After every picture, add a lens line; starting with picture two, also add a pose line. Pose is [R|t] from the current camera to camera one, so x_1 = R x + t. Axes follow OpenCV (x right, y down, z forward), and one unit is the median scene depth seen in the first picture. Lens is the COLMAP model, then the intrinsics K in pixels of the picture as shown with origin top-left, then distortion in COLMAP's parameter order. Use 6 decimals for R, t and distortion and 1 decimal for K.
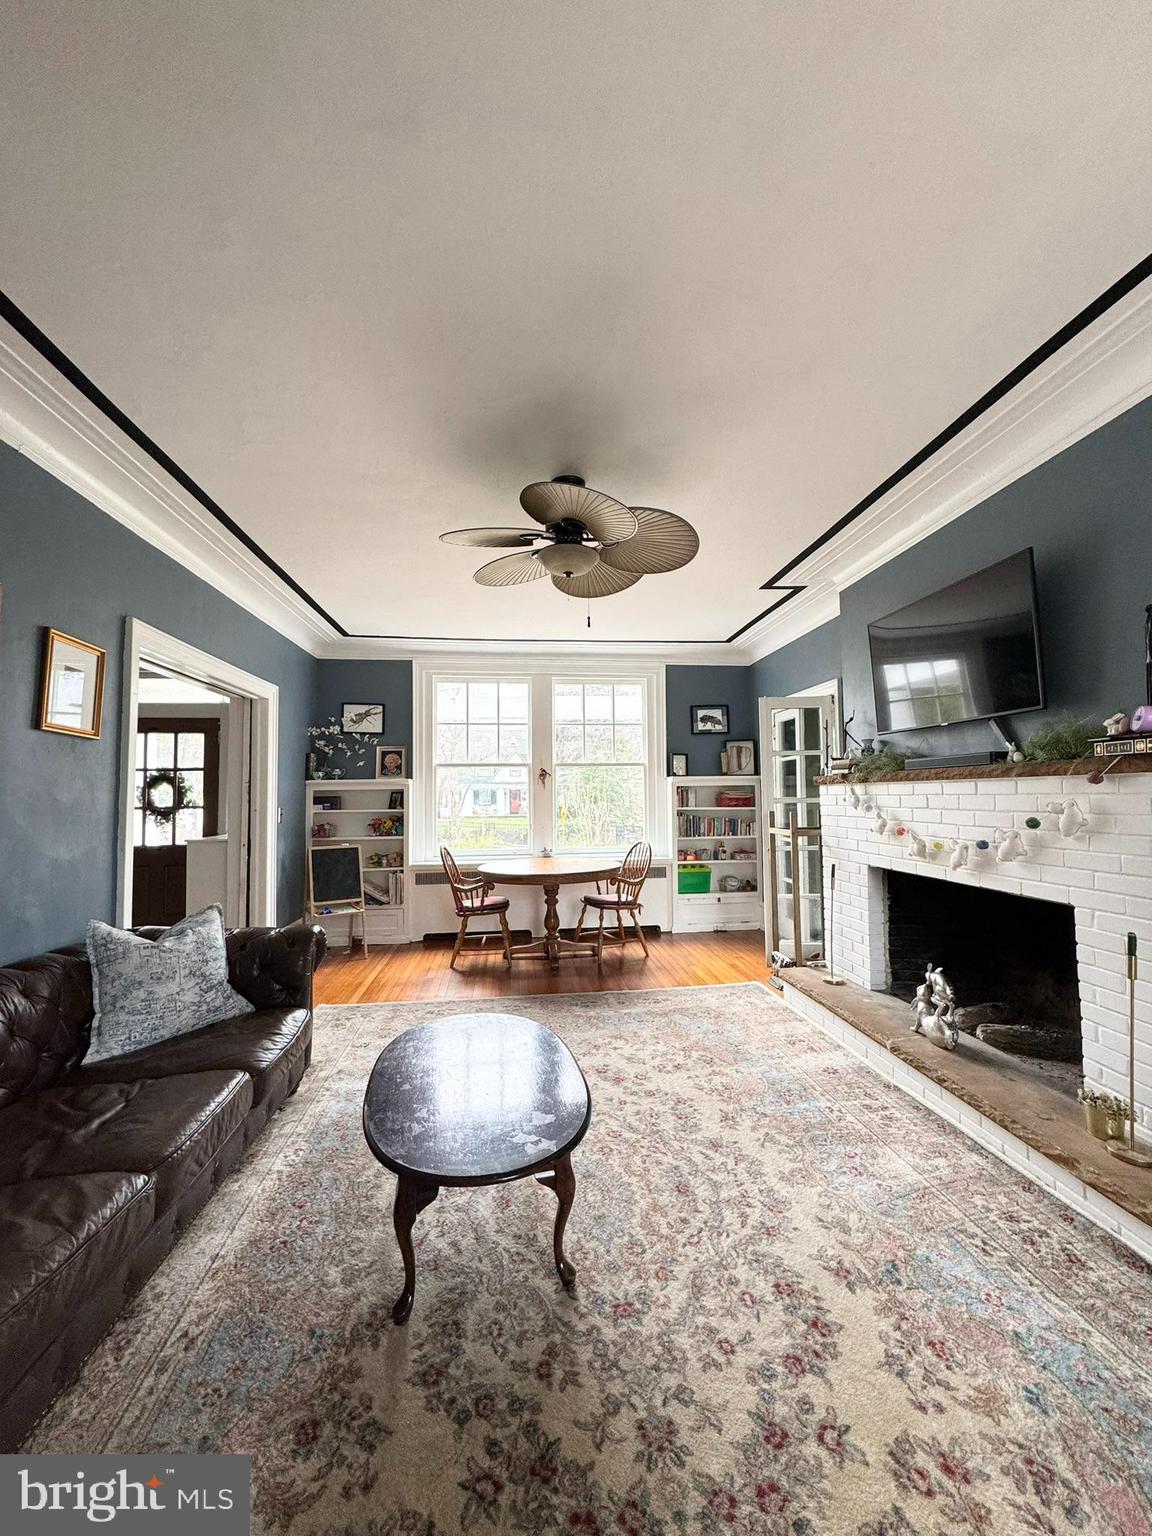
lens RADIAL K [[610.7, 0, 579.0], [0, 610.7, 762.7], [0, 0, 1]] dist [0.000436, -0.000001]
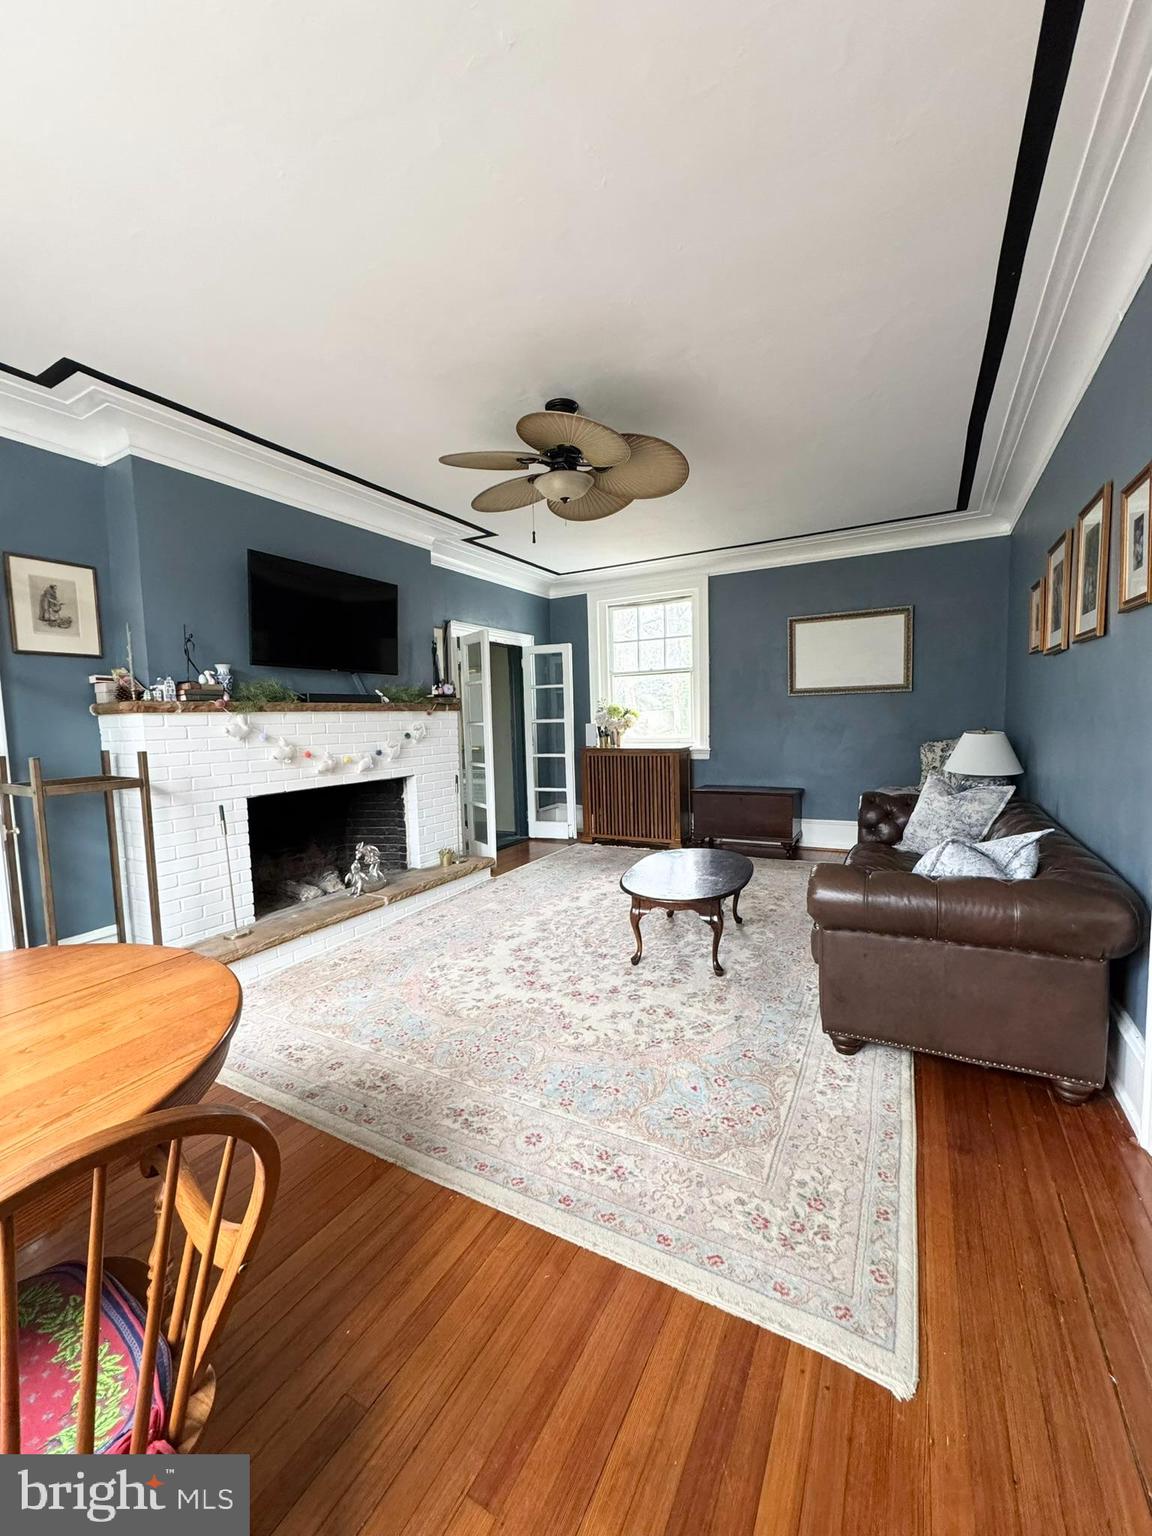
lens RADIAL K [[610.7, 0, 579.0], [0, 610.7, 762.7], [0, 0, 1]] dist [0.000436, -0.000001]
pose [[-0.817618, -0.009754, 0.575678, -0.648879], [0.005518, 0.999678, 0.024776, 0.115208], [-0.575735, 0.023434, -0.817301, 1.870064]]
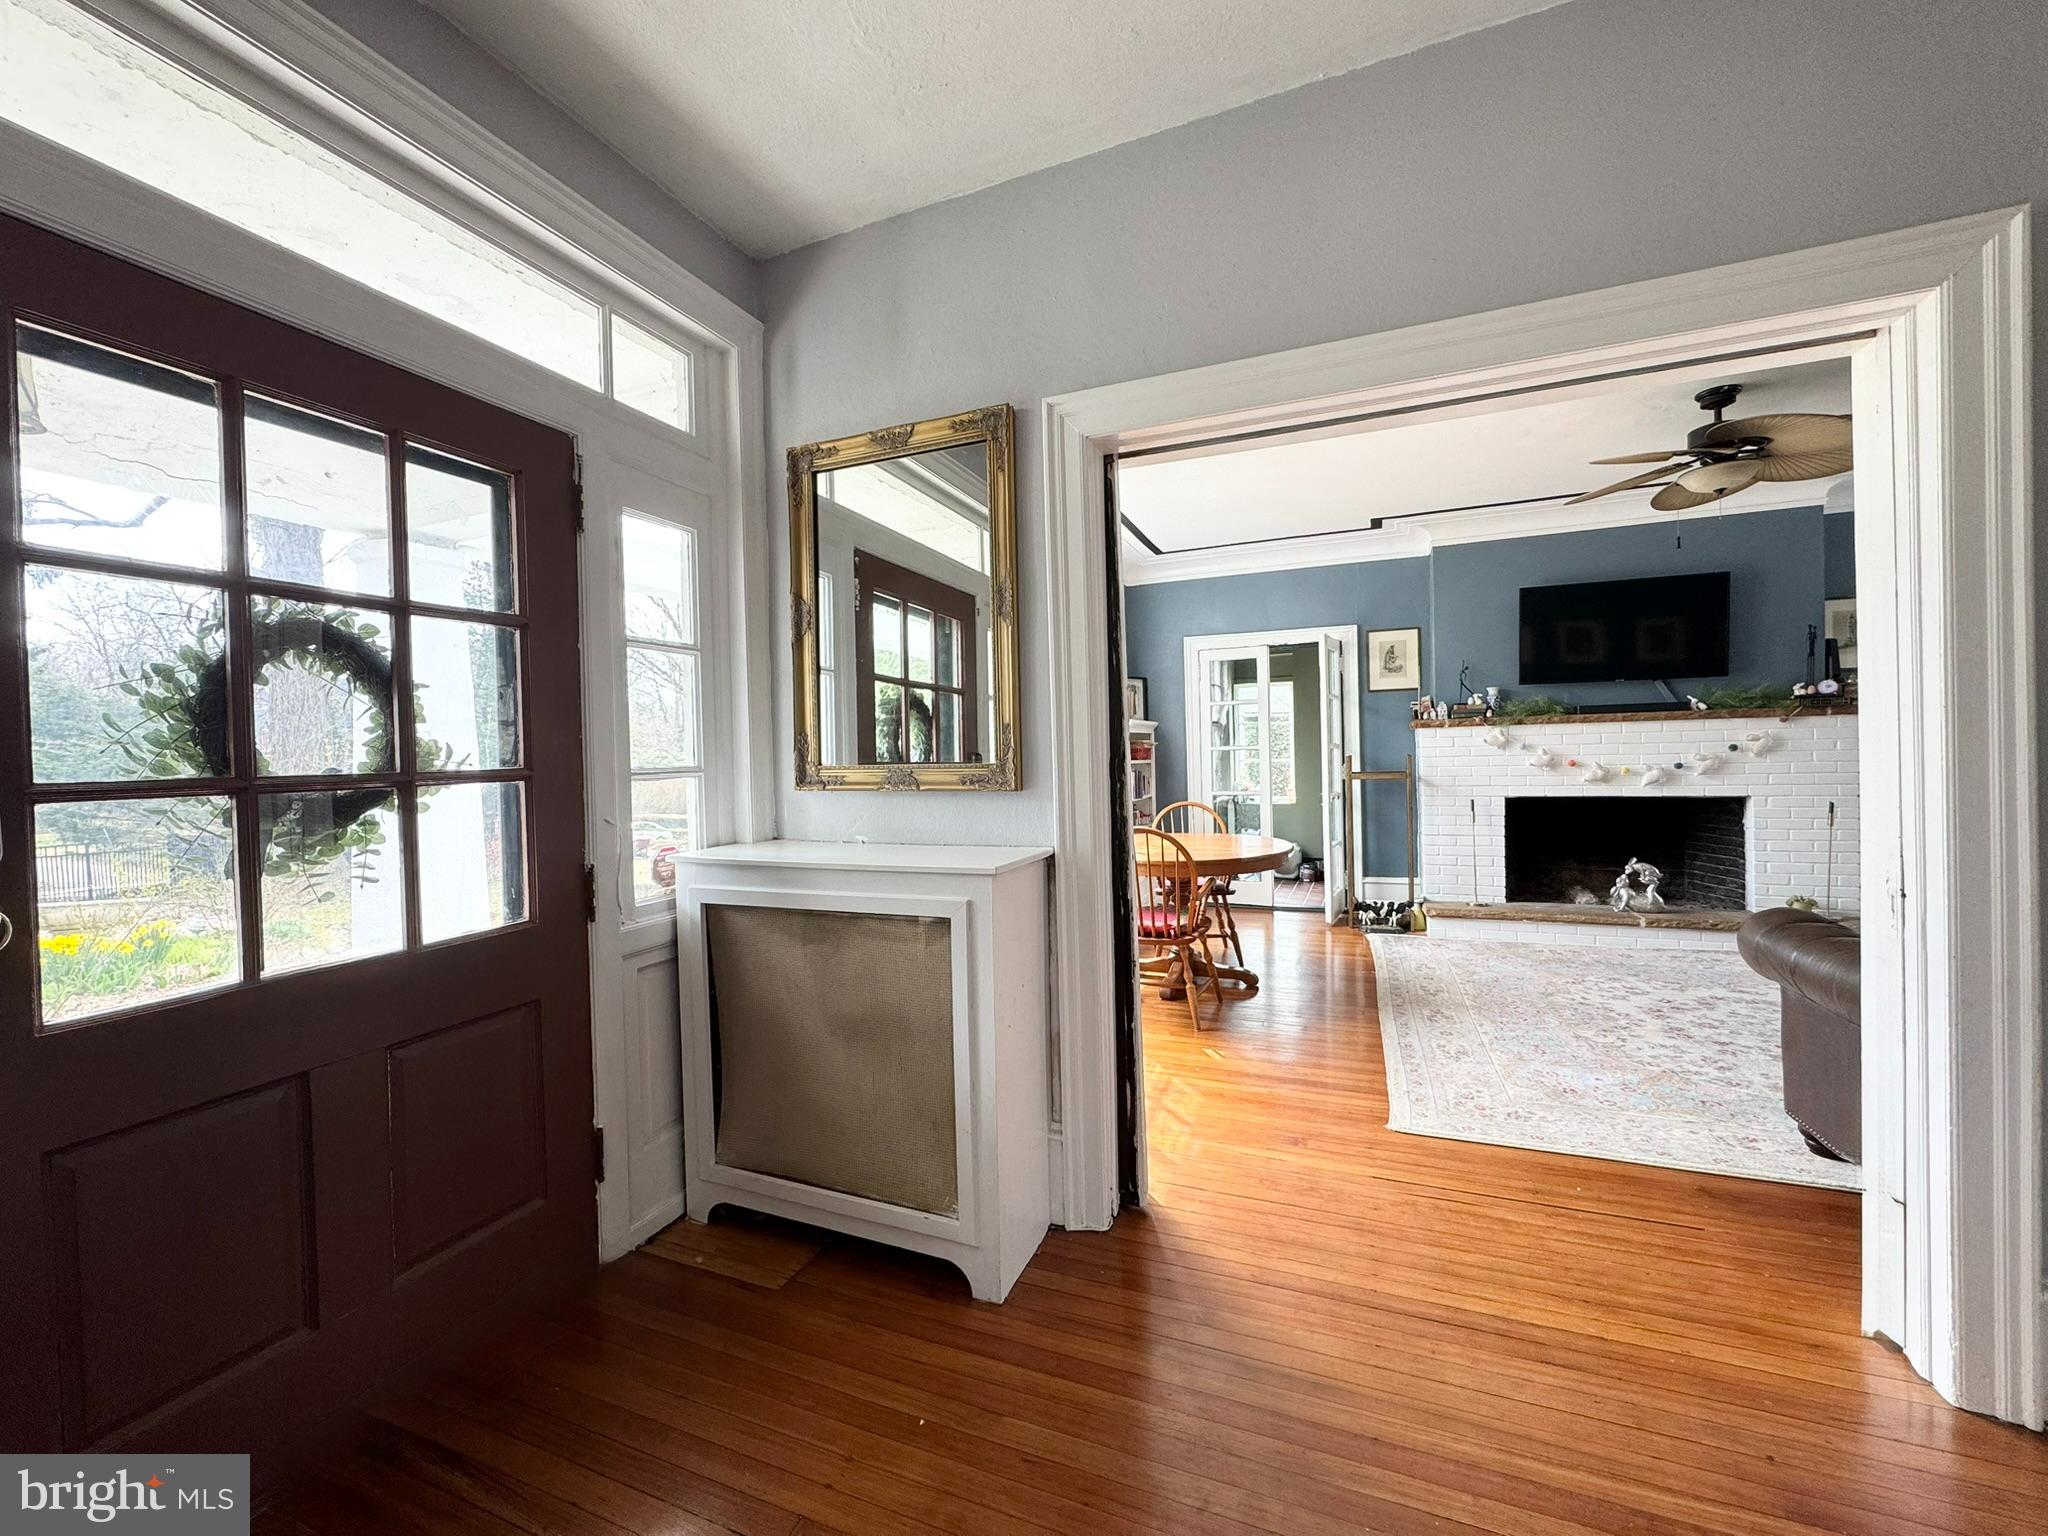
lens RADIAL K [[814.3, 0, 1028.2], [0, 814.3, 762.7], [0, 0, 1]] dist [0.000436, -0.000001]
pose [[0.472006, -0.010908, 0.881528, -1.650504], [-0.027286, 0.999264, 0.026975, 0.108855], [-0.881173, -0.036786, 0.471361, 1.347049]]
